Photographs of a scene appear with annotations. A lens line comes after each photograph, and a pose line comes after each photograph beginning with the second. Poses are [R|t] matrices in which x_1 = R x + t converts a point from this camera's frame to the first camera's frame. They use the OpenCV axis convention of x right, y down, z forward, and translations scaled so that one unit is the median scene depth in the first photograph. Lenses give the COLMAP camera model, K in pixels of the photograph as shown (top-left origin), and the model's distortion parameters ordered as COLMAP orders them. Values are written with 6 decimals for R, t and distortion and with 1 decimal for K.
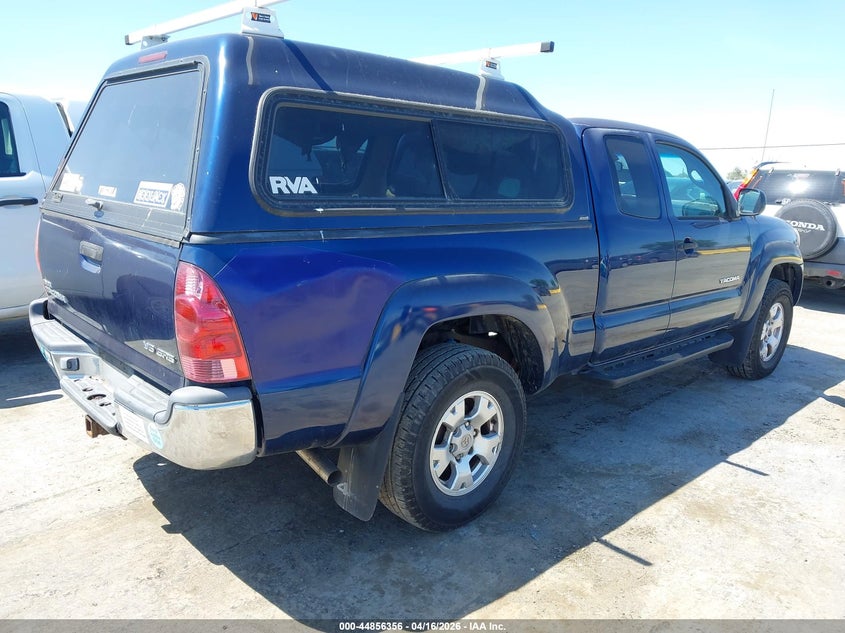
lens RADIAL K [[660.6, 0, 422.5], [0, 660.6, 316.5], [0, 0, 1]] dist [-0.004923, -0.005948]
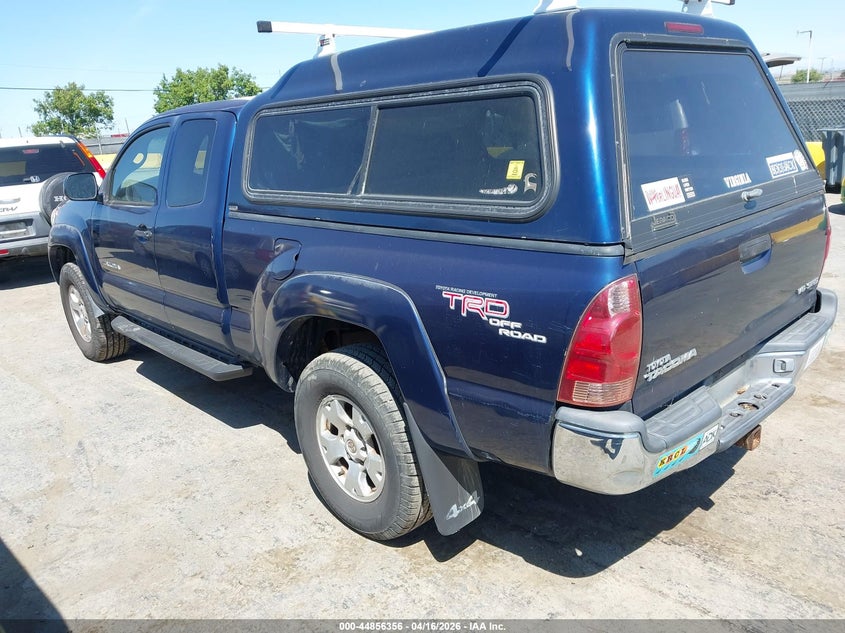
lens RADIAL K [[660.6, 0, 422.5], [0, 660.6, 316.5], [0, 0, 1]] dist [-0.004923, -0.005948]
pose [[-0.001734, -0.315323, 0.948983, -1.354083], [0.285810, 0.909242, 0.302640, -0.405391], [-0.958285, 0.271754, 0.088546, 1.348973]]
